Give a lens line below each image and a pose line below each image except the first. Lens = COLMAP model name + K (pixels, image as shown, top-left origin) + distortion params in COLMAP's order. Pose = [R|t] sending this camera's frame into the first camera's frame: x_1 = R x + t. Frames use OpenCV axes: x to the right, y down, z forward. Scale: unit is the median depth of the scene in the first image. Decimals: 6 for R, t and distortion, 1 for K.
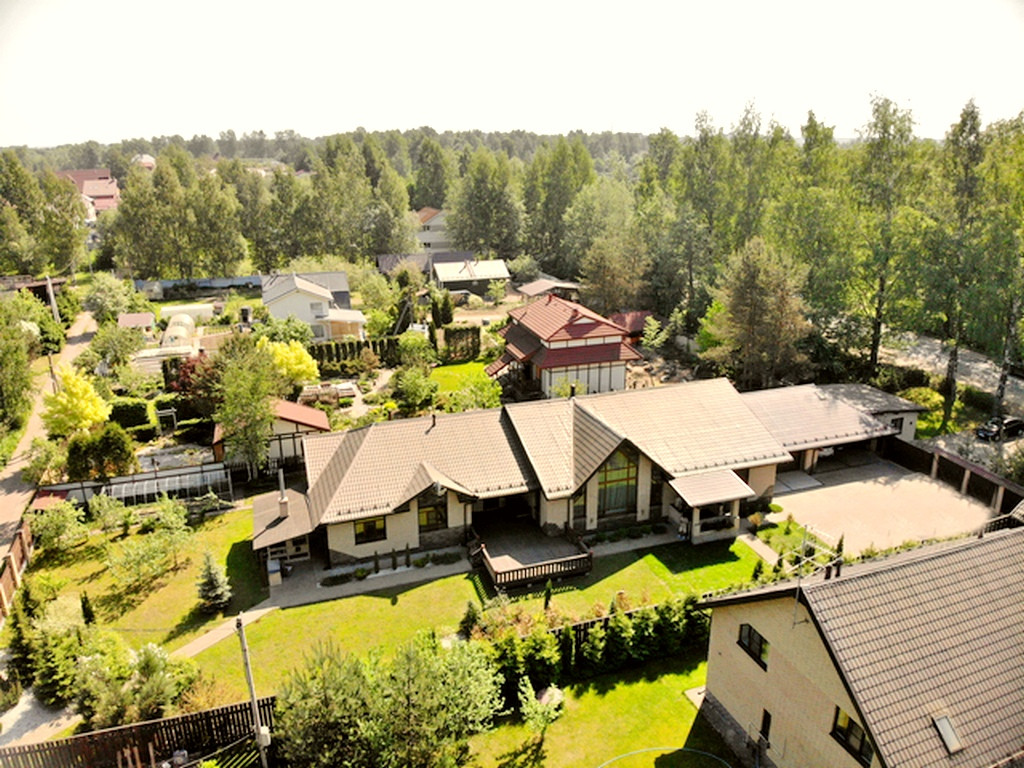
lens RADIAL K [[710.4, 0, 540.3], [0, 710.4, 385.3], [0, 0, 1]] dist [0.052827, -0.146647]
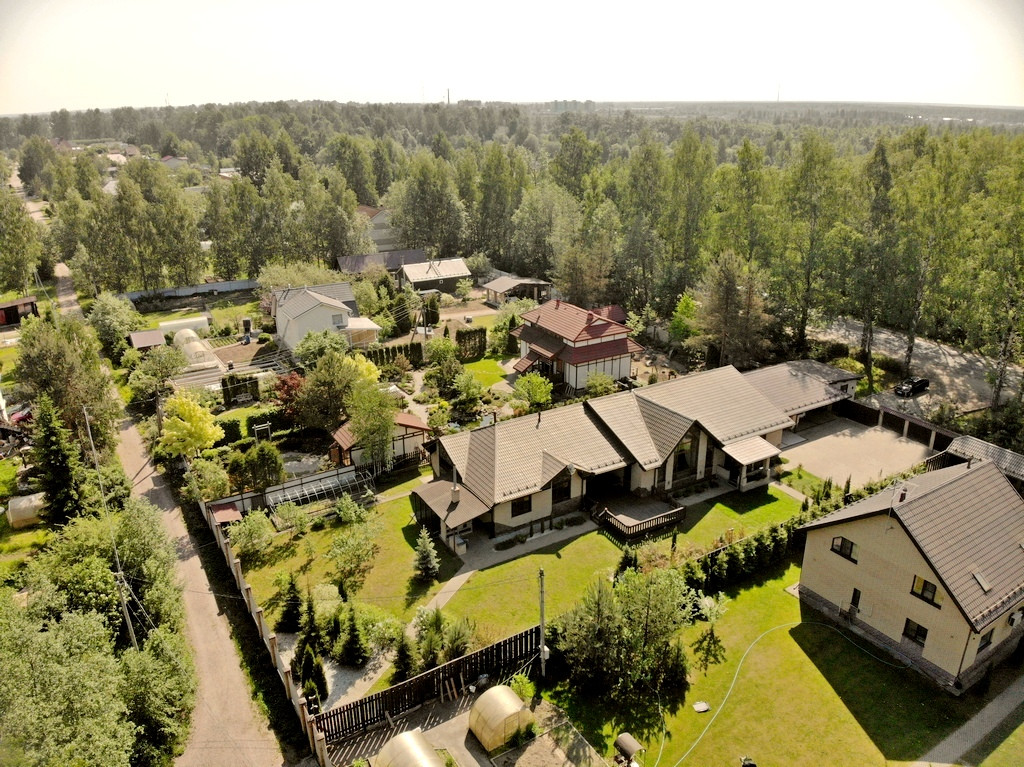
lens RADIAL K [[712.9, 0, 512.0], [0, 712.9, 383.5], [0, 0, 1]] dist [0.057029, -0.154774]
pose [[0.980792, -0.073303, 0.180760, -0.410441], [0.064866, 0.996530, 0.052161, -0.078389], [-0.183956, -0.039434, 0.982143, -0.239647]]
